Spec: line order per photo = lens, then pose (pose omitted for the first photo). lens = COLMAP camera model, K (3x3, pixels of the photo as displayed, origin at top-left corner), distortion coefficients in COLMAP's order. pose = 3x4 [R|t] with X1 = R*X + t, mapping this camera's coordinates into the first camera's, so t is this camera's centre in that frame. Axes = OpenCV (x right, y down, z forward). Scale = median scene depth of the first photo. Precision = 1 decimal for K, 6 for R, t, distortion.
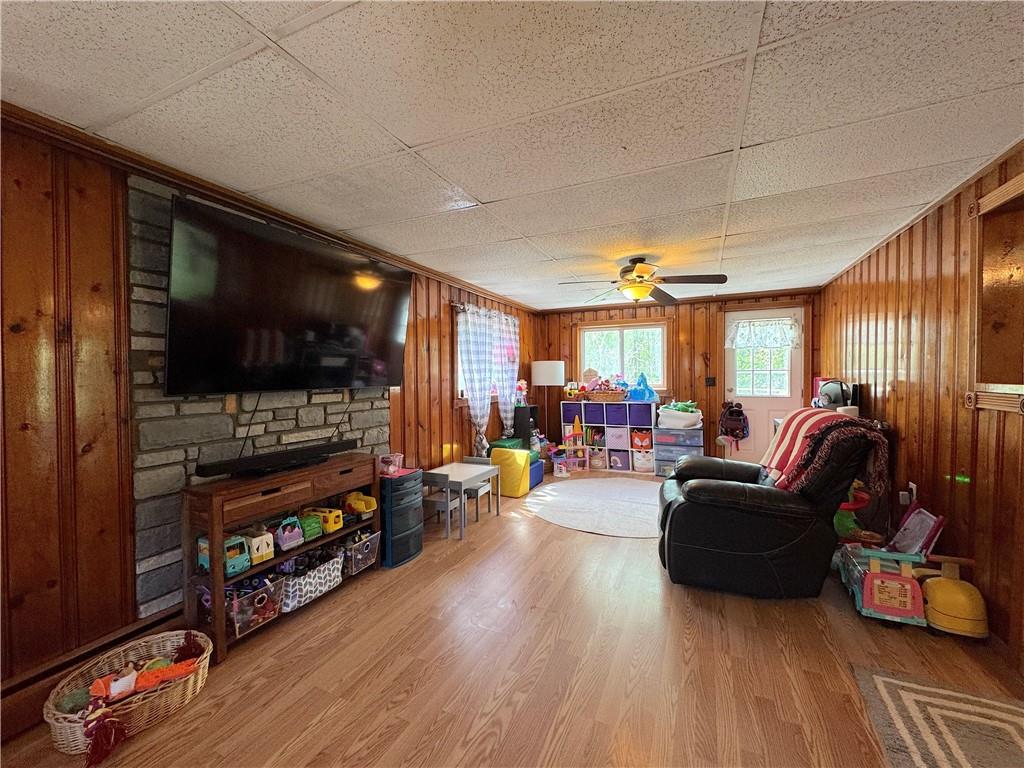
lens RADIAL K [[409.6, 0, 510.7], [0, 409.6, 384.2], [0, 0, 1]] dist [-0.002942, -0.000523]
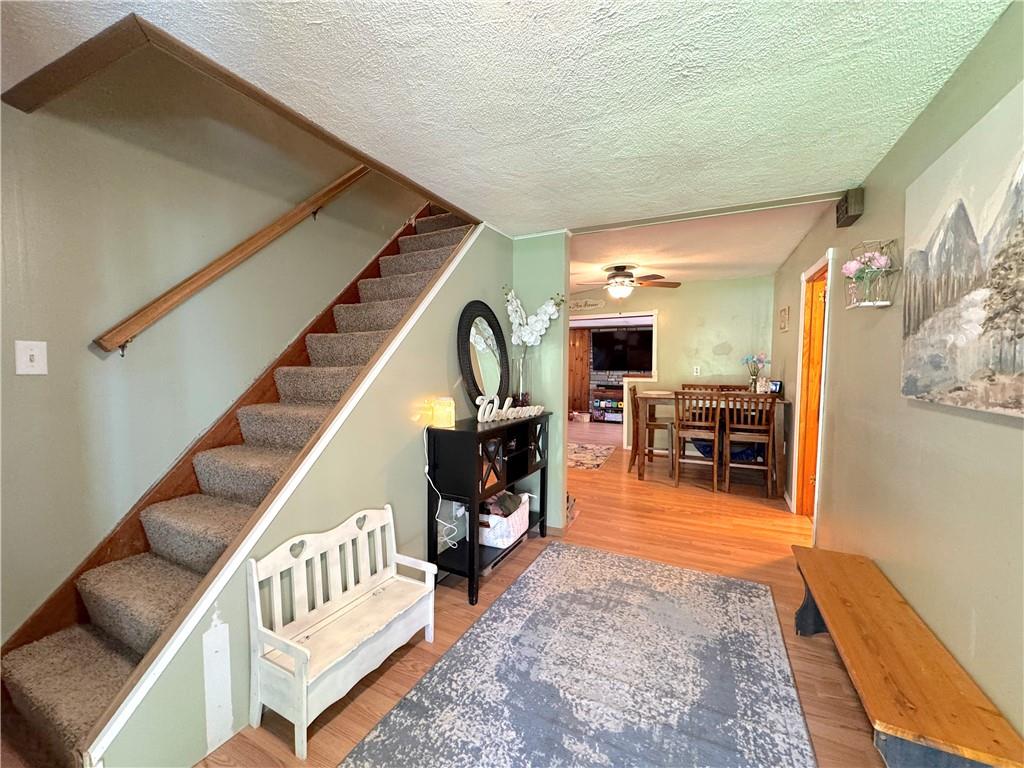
lens RADIAL K [[409.6, 0, 507.3], [0, 409.6, 385.3], [0, 0, 1]] dist [-0.002942, -0.000523]
pose [[-0.024603, 0.063810, -0.997659, 3.307077], [-0.023431, 0.997650, 0.064387, -0.068479], [0.999423, 0.024960, -0.023051, 0.022435]]
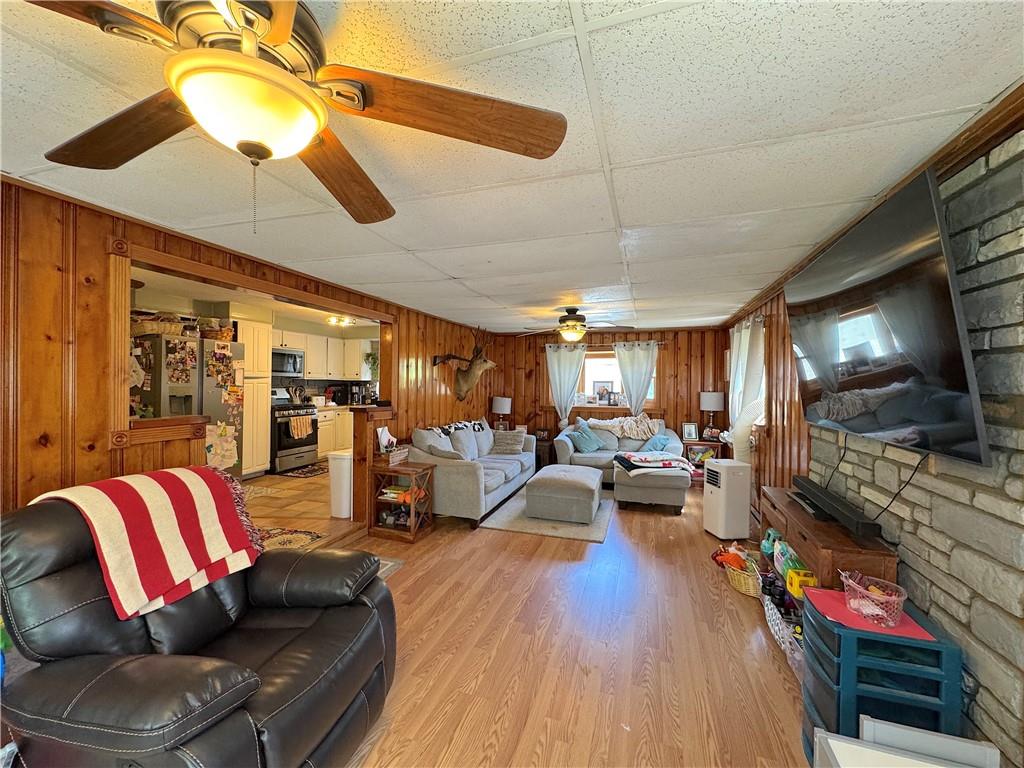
lens RADIAL K [[409.6, 0, 512.4], [0, 409.6, 387.8], [0, 0, 1]] dist [-0.002942, -0.000523]
pose [[-0.993159, 0.000412, -0.116772, 0.248371], [-0.003591, 0.999413, 0.034067, -0.099372], [0.116717, 0.034254, -0.992574, 1.715655]]
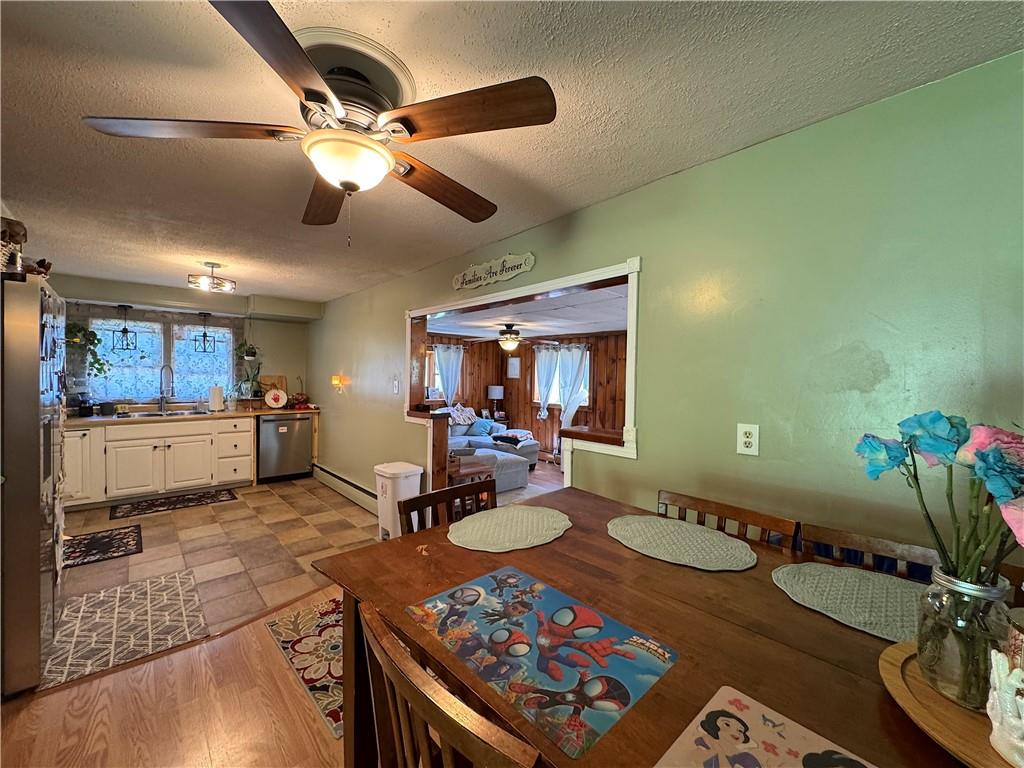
lens RADIAL K [[409.6, 0, 511.4], [0, 409.6, 386.2], [0, 0, 1]] dist [-0.002942, -0.000523]
pose [[-0.376083, 0.021805, -0.926329, 1.848825], [-0.036314, 0.998608, 0.038249, -0.126694], [0.925874, 0.048023, -0.374768, 0.877432]]
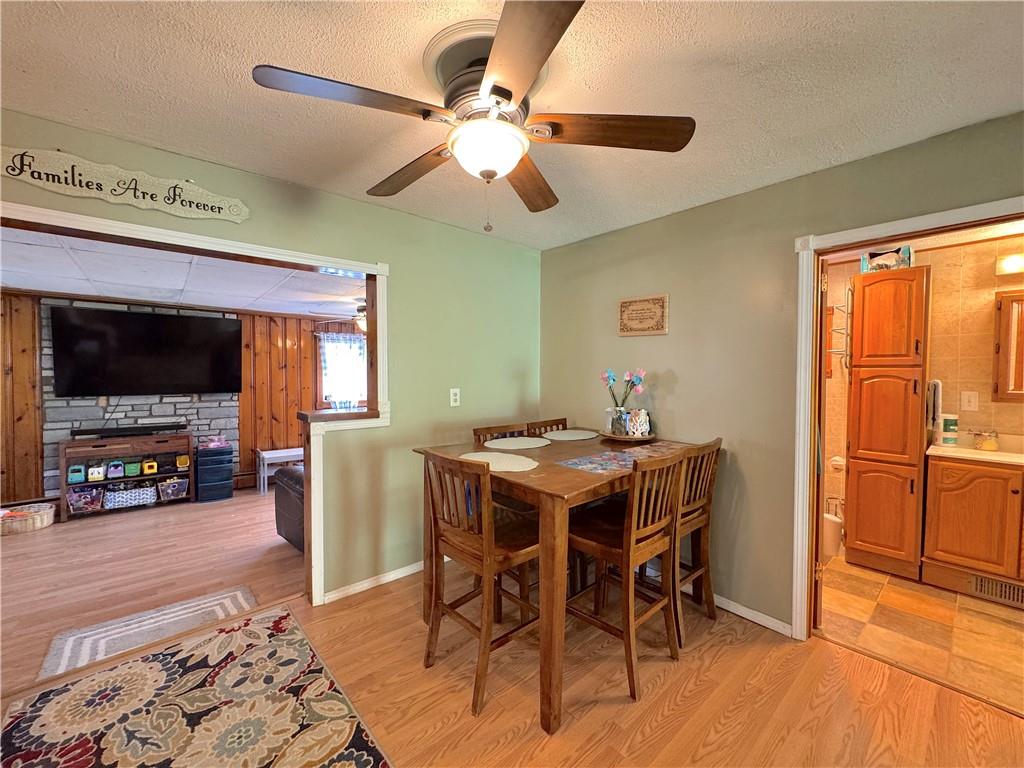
lens RADIAL K [[409.6, 0, 511.6], [0, 409.6, 384.1], [0, 0, 1]] dist [-0.002942, -0.000523]
pose [[0.916348, 0.020286, -0.399870, 1.690598], [-0.018958, 0.999794, 0.007277, -0.077025], [0.399935, 0.000913, 0.916543, -0.015231]]
